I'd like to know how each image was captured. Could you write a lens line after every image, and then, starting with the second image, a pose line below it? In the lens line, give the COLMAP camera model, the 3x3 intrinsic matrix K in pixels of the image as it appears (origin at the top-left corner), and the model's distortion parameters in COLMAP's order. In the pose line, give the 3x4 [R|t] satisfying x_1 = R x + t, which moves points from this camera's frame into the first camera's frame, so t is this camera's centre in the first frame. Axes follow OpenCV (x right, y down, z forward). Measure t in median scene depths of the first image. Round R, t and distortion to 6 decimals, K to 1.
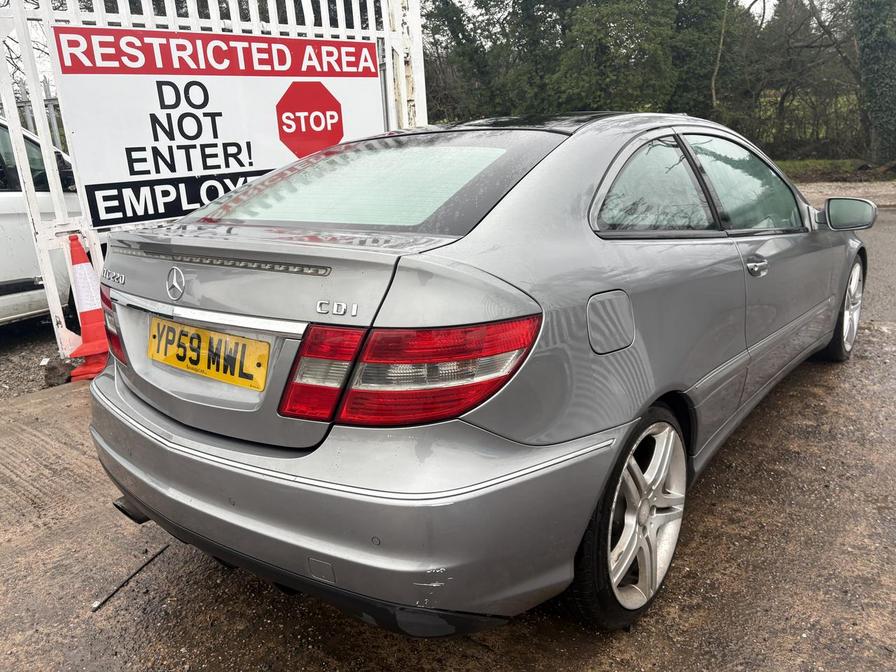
lens RADIAL K [[677.3, 0, 453.7], [0, 677.3, 332.1], [0, 0, 1]] dist [0.040321, -0.028083]
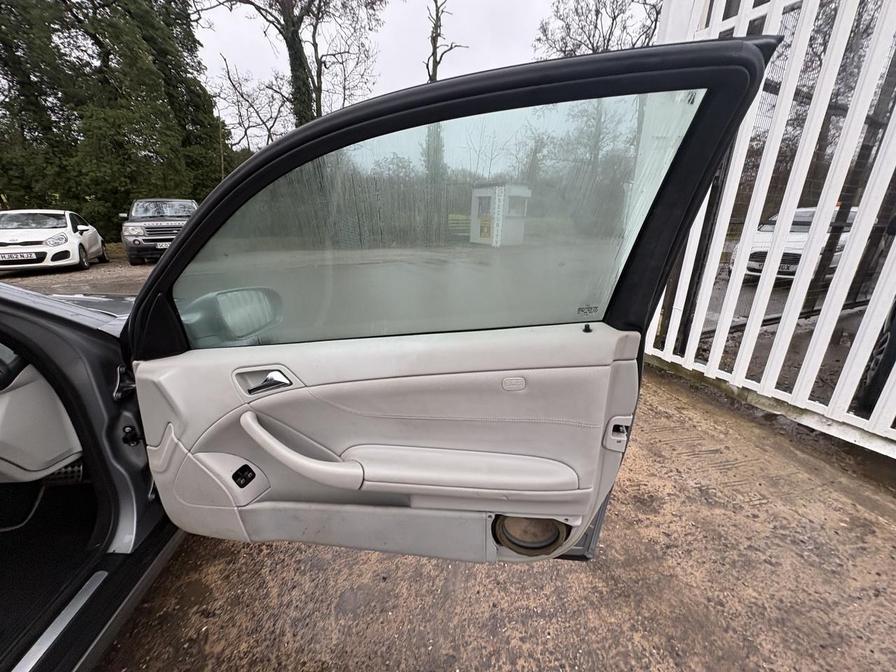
lens RADIAL K [[352.5, 0, 449.2], [0, 352.5, 337.2], [0, 0, 1]] dist [-0.000768, -0.000464]
pose [[0.663080, -0.176031, 0.727556, 0.312146], [0.153222, 0.983294, 0.098263, -0.099834], [-0.732699, 0.046322, 0.678974, 0.398871]]
